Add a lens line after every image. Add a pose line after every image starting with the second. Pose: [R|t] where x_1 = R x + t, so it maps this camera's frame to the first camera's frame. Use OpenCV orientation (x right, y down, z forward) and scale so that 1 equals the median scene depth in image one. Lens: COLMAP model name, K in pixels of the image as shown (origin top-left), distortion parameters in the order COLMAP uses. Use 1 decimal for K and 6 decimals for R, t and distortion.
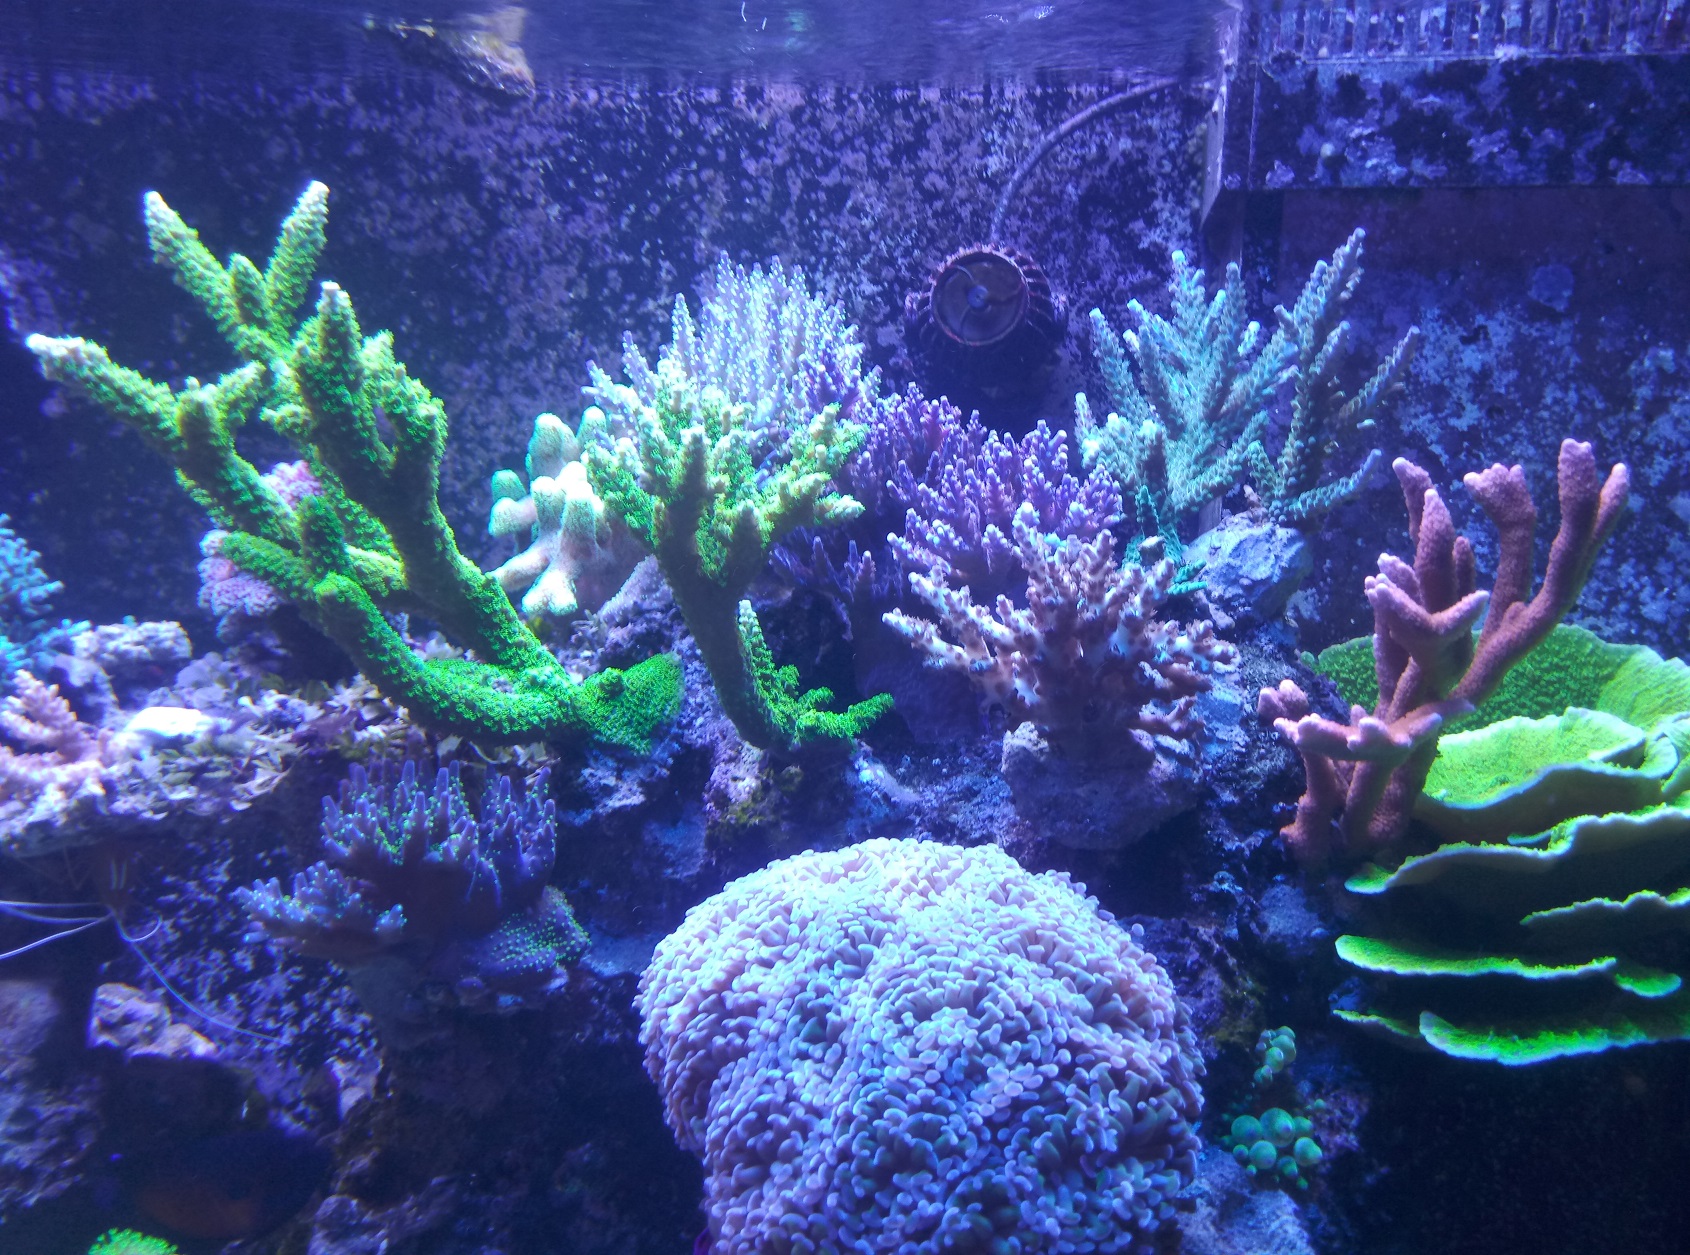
lens RADIAL K [[1610.2, 0, 848.6], [0, 1610.2, 595.7], [0, 0, 1]] dist [0.217627, -0.296204]
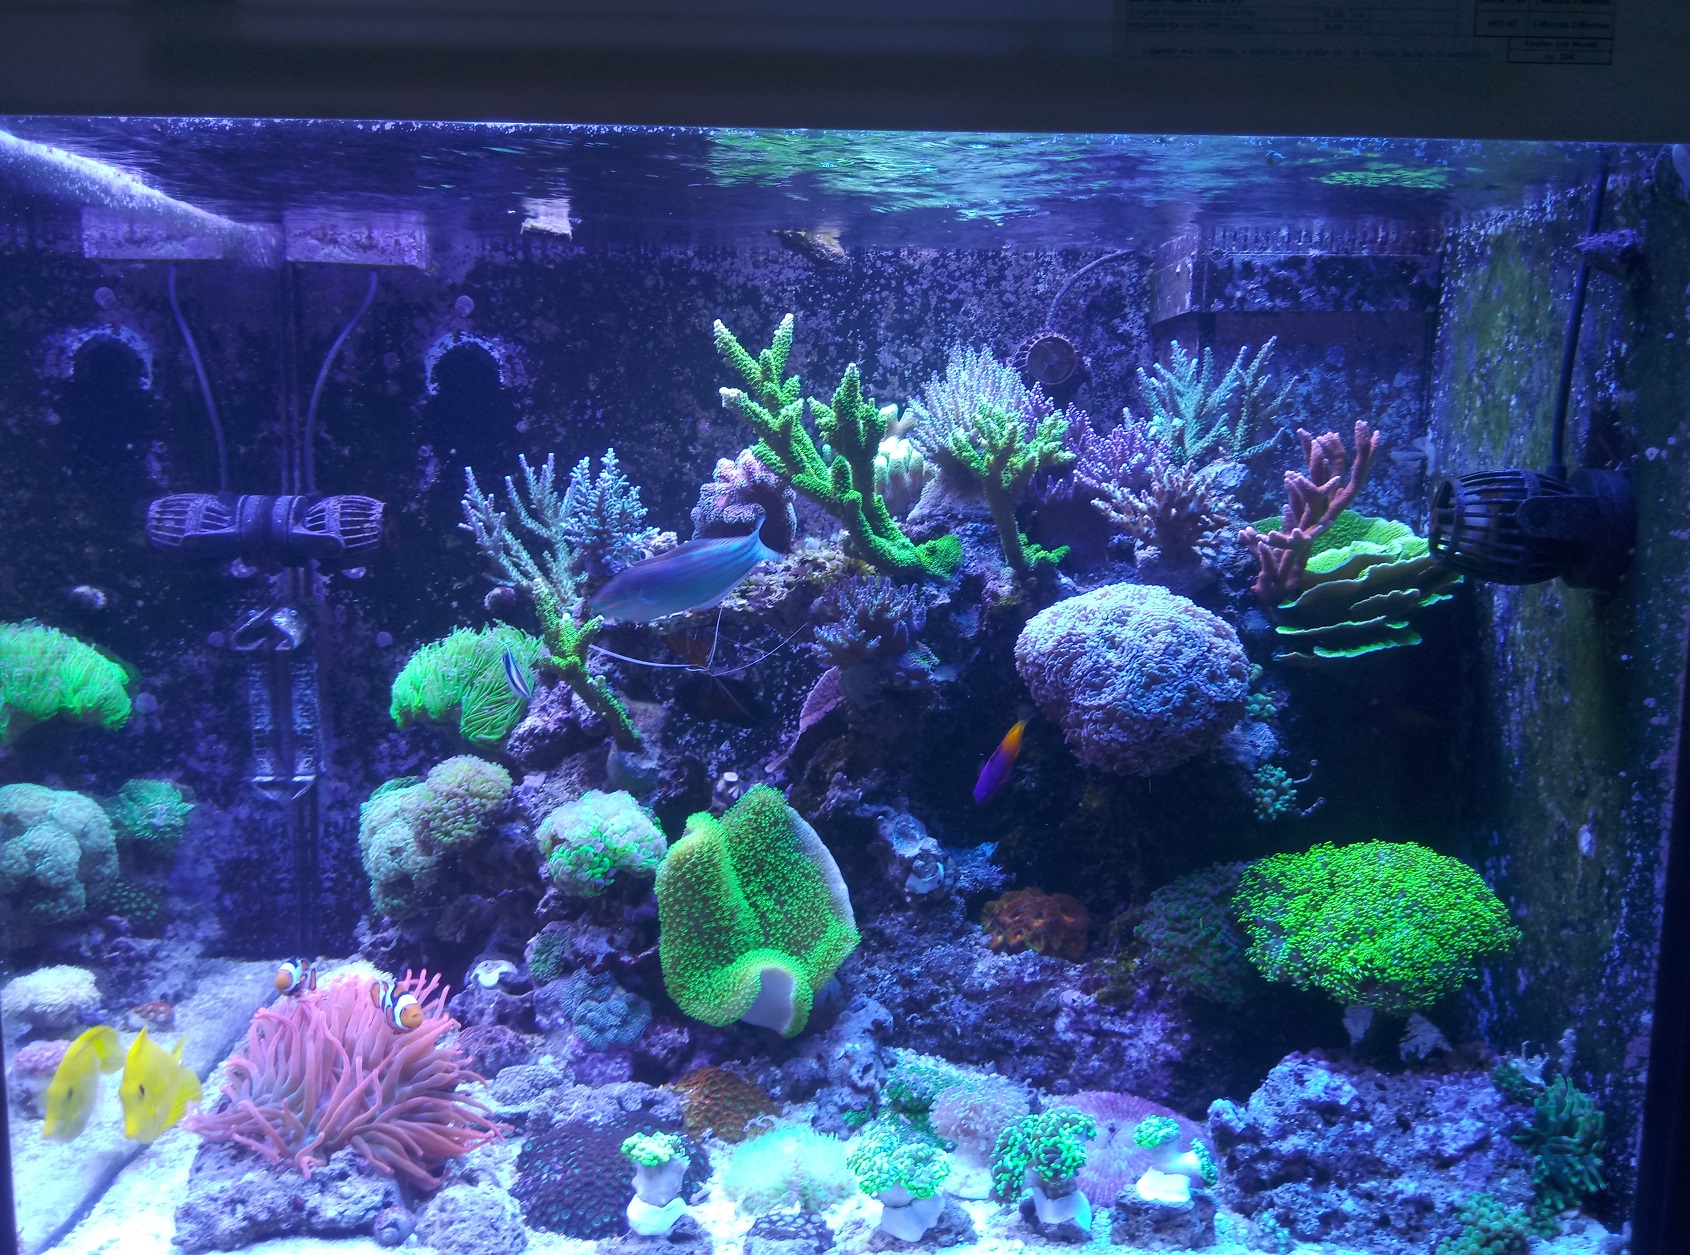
lens RADIAL K [[1572.7, 0, 845.4], [0, 1572.7, 612.2], [0, 0, 1]] dist [0.193837, -0.396506]
pose [[0.984838, -0.035223, 0.169864, -0.611783], [0.036494, 0.999324, -0.004365, 0.143878], [-0.169596, 0.010498, 0.985458, -1.014122]]
